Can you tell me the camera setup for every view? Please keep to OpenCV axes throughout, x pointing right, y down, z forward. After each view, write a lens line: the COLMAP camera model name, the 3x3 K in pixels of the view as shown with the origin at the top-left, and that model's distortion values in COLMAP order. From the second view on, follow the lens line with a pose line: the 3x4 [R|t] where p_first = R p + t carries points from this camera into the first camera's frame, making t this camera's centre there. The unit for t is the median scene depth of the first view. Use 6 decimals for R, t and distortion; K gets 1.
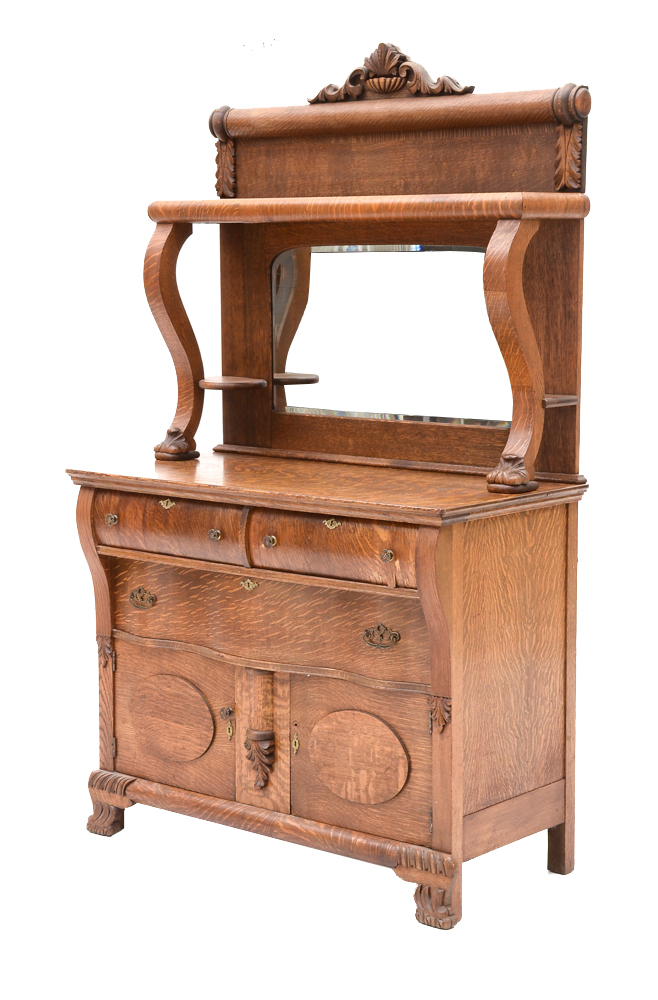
lens RADIAL K [[1951.6, 0, 330.6], [0, 1951.6, 530.4], [0, 0, 1]] dist [0.310467, 0.000000]
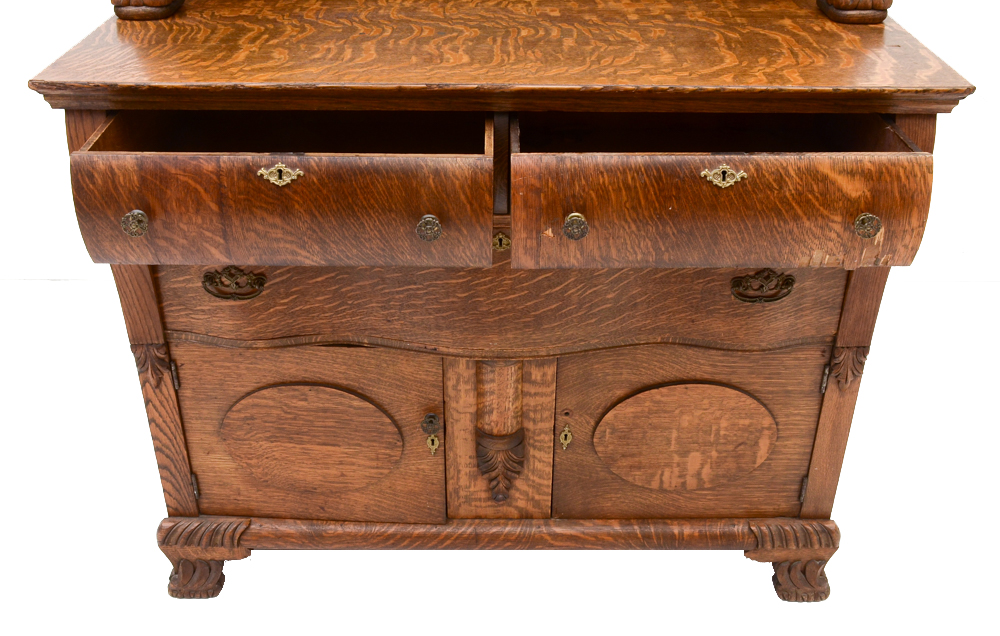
lens RADIAL K [[1094.0, 0, 499.3], [0, 1094.0, 349.5], [0, 0, 1]] dist [-0.071521, 0.000000]
pose [[0.767010, -0.348310, 0.538866, -0.228407], [0.089290, 0.889602, 0.447924, -0.089980], [-0.635392, -0.295446, 0.713434, 0.748104]]
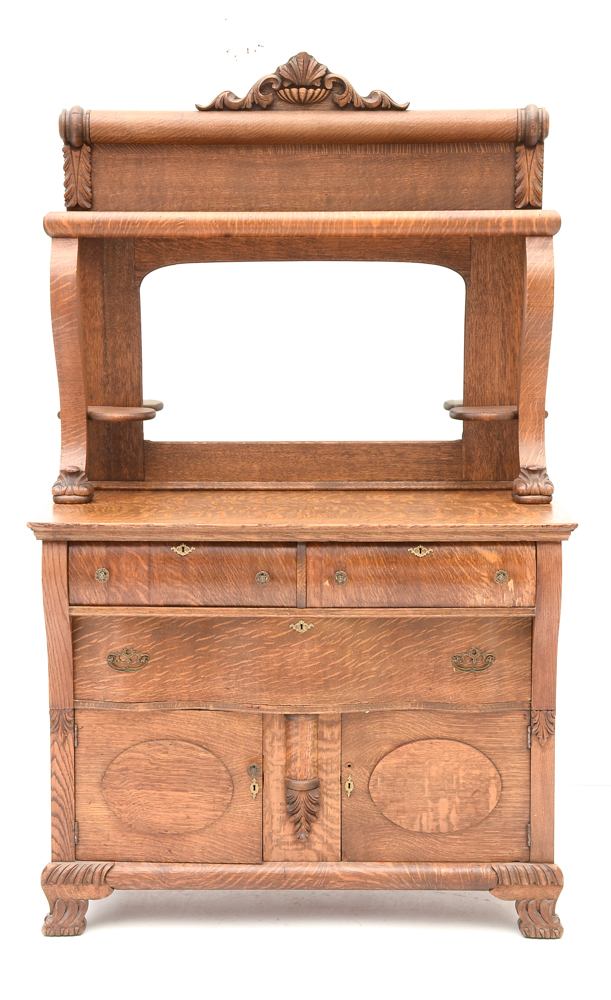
lens RADIAL K [[1863.2, 0, 288.6], [0, 1863.2, 533.6], [0, 0, 1]] dist [0.279542, 0.000000]
pose [[0.776072, -0.097417, 0.623074, -0.593077], [0.092369, 0.994901, 0.040501, -0.052548], [-0.623843, 0.026121, 0.781113, 0.301639]]
